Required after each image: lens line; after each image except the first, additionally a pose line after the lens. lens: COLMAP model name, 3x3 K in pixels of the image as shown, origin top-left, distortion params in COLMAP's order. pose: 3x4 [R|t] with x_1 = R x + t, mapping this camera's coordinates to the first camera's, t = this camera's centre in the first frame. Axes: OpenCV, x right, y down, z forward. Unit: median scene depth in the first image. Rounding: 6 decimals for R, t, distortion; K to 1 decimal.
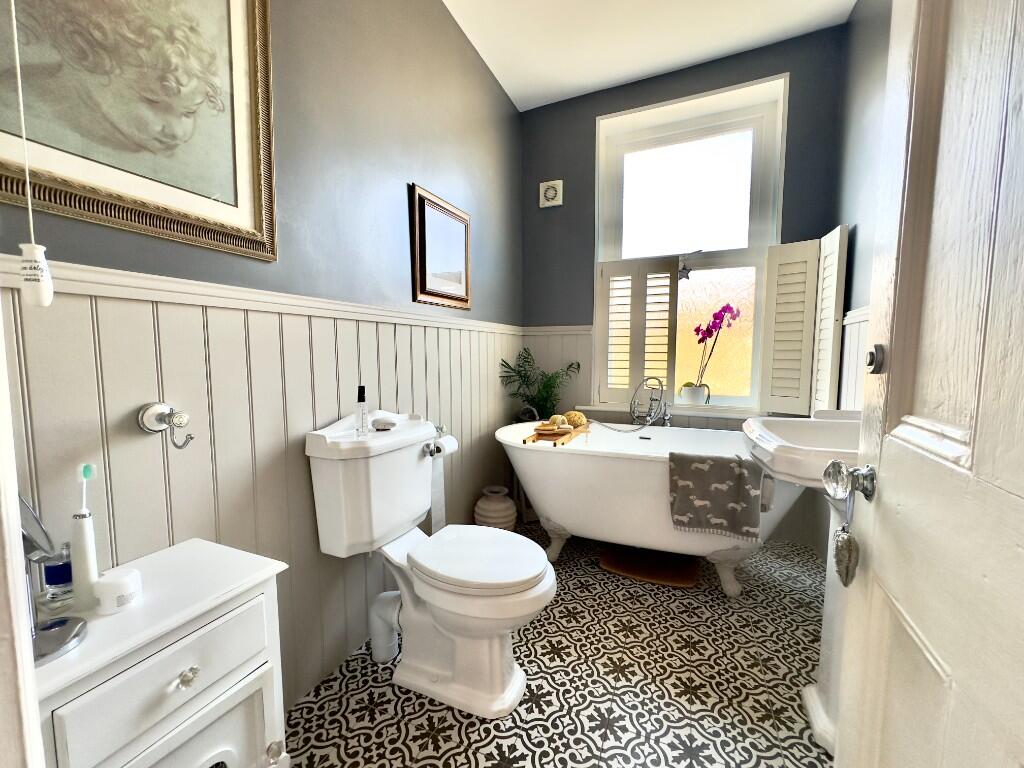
lens RADIAL K [[409.3, 0, 509.9], [0, 409.3, 383.8], [0, 0, 1]] dist [-0.001998, 0.000412]
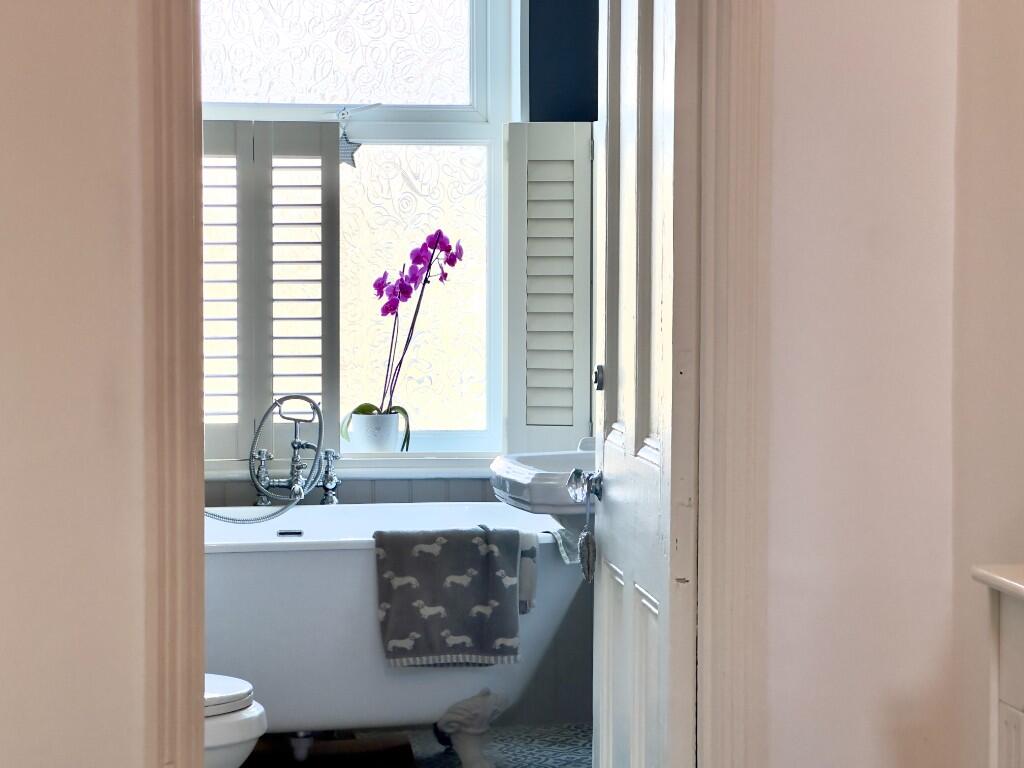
lens RADIAL K [[2284.7, 0, 512.0], [0, 2284.7, 384.0], [0, 0, 1]] dist [0.037023, 0.163608]
pose [[0.845793, -0.031874, 0.532558, -1.107000], [0.041549, 0.999117, -0.006189, -0.004756], [-0.531891, 0.027362, 0.846371, -1.741513]]
